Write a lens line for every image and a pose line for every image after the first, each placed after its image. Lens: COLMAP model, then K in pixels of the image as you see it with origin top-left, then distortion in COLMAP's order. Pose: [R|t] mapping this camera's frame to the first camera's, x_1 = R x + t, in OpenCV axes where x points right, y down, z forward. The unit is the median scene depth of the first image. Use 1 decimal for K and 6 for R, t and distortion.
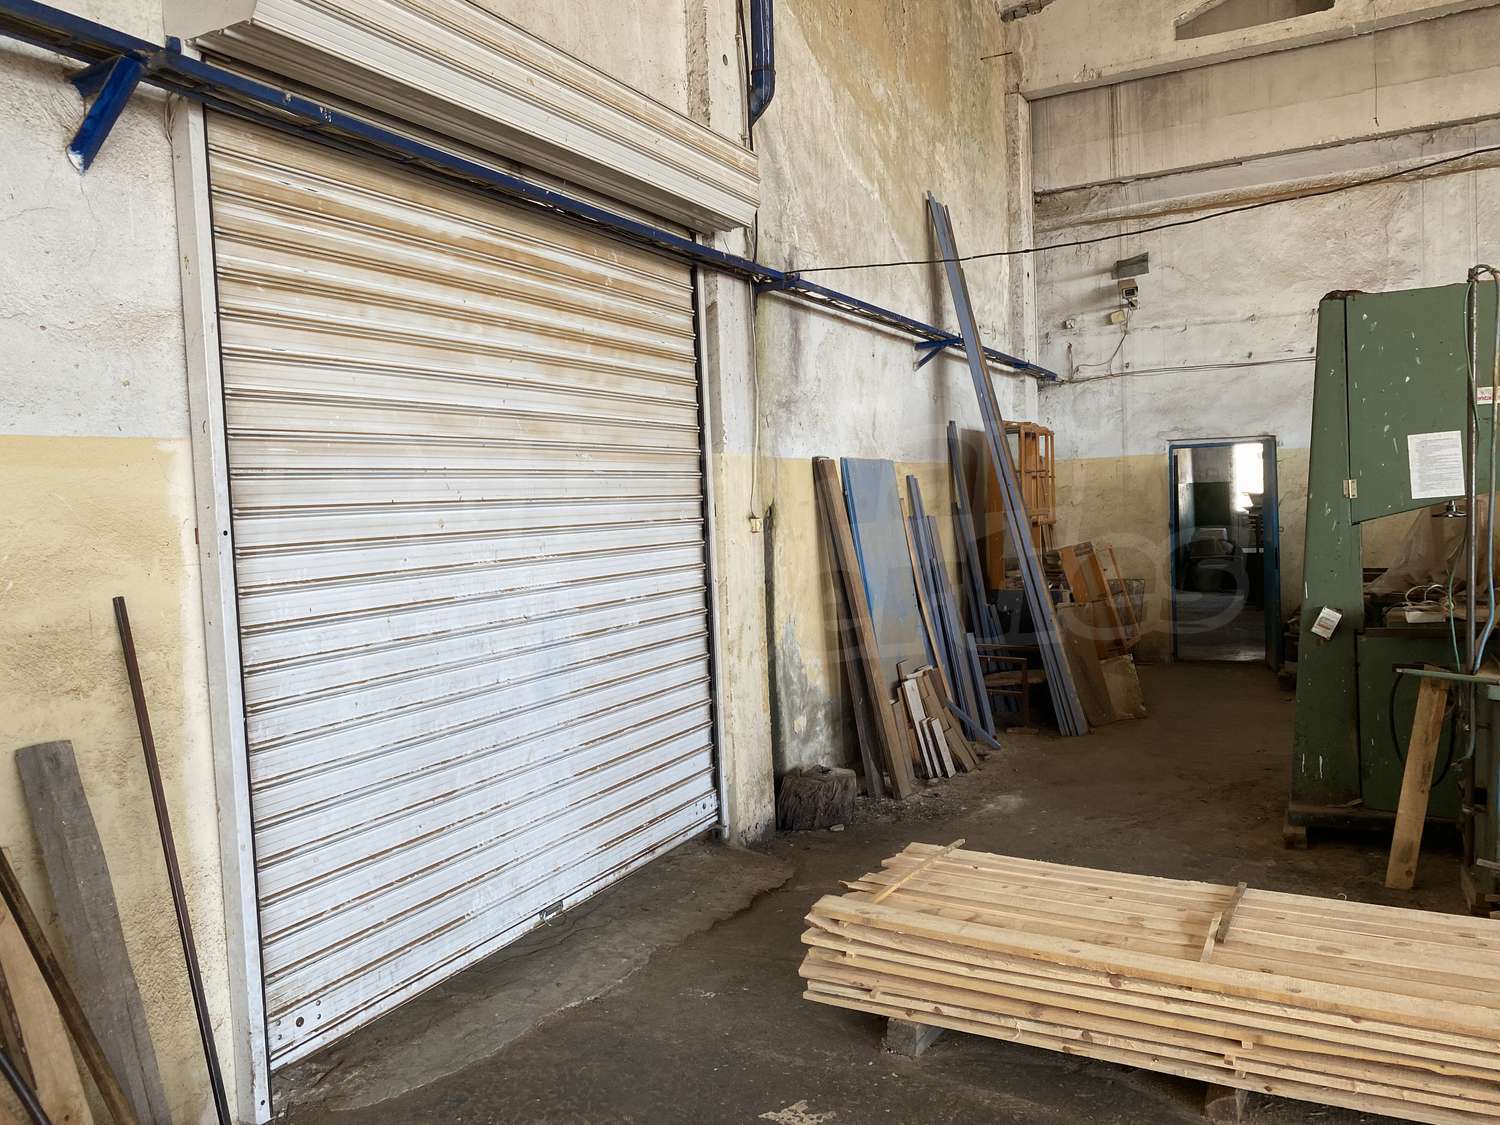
lens RADIAL K [[1154.5, 0, 749.6], [0, 1154.5, 565.9], [0, 0, 1]] dist [0.011074, -0.006852]
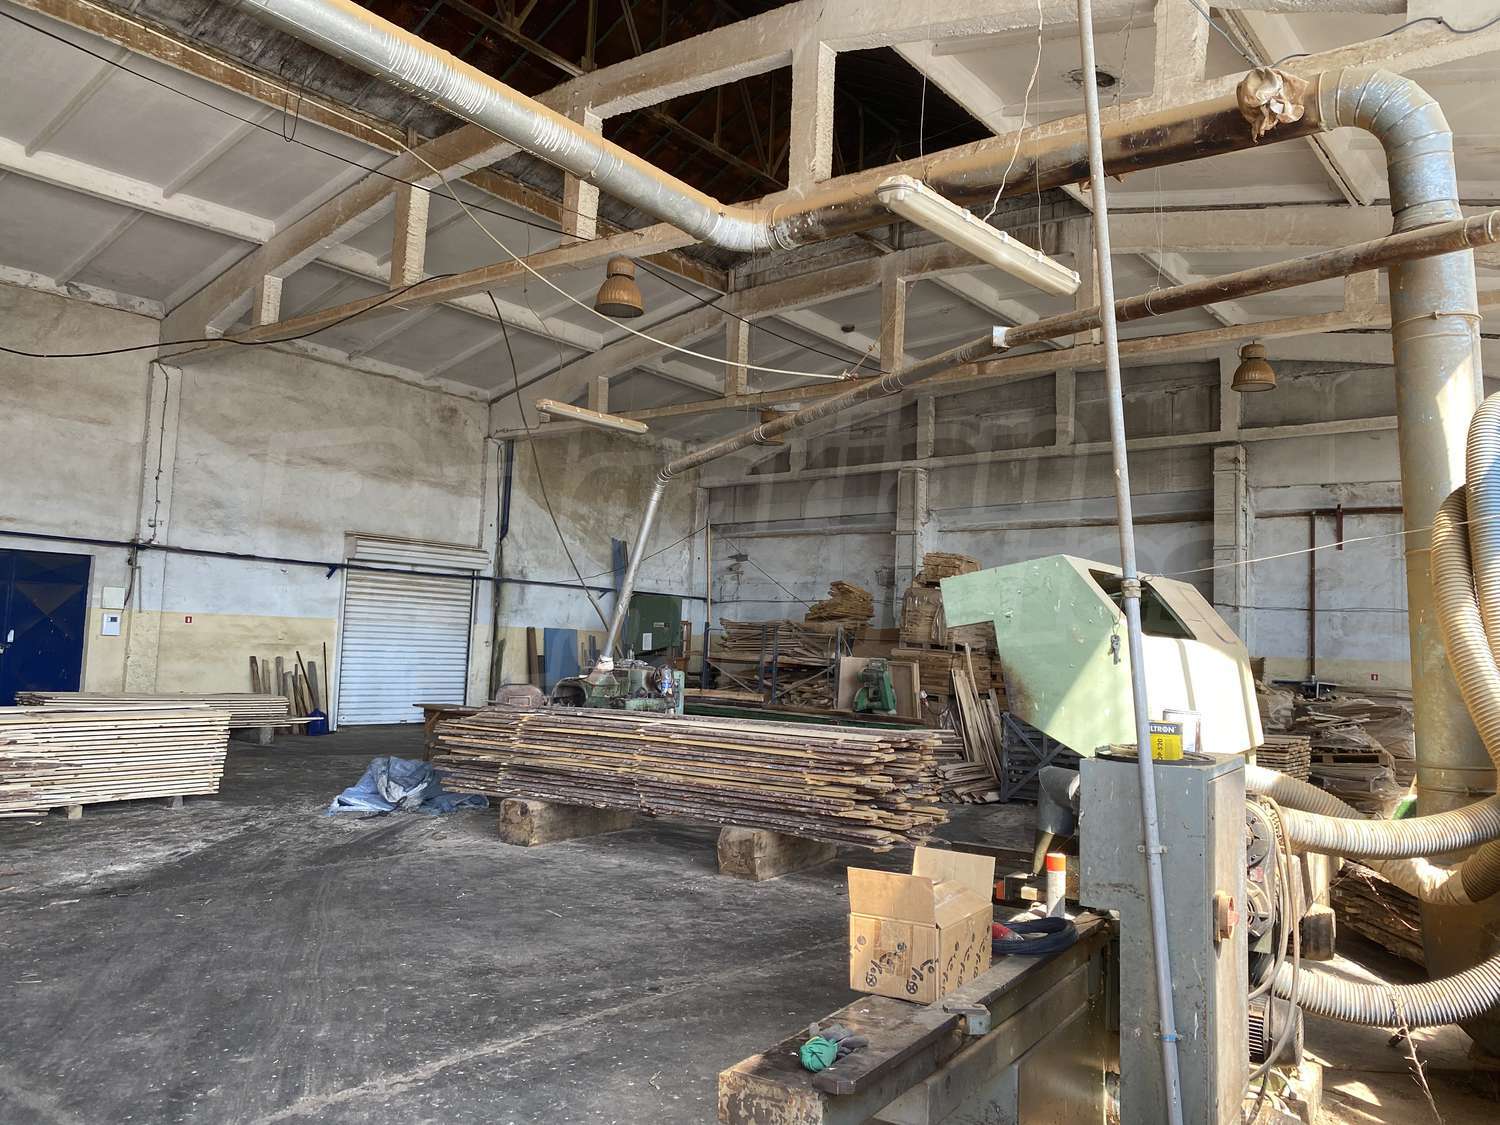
lens RADIAL K [[1154.5, 0, 753.3], [0, 1154.5, 557.3], [0, 0, 1]] dist [0.011074, -0.006852]
pose [[0.975307, 0.061675, -0.212069, 2.244558], [-0.089820, 0.987987, -0.125750, 0.110640], [0.201765, 0.141693, 0.969130, -3.471362]]
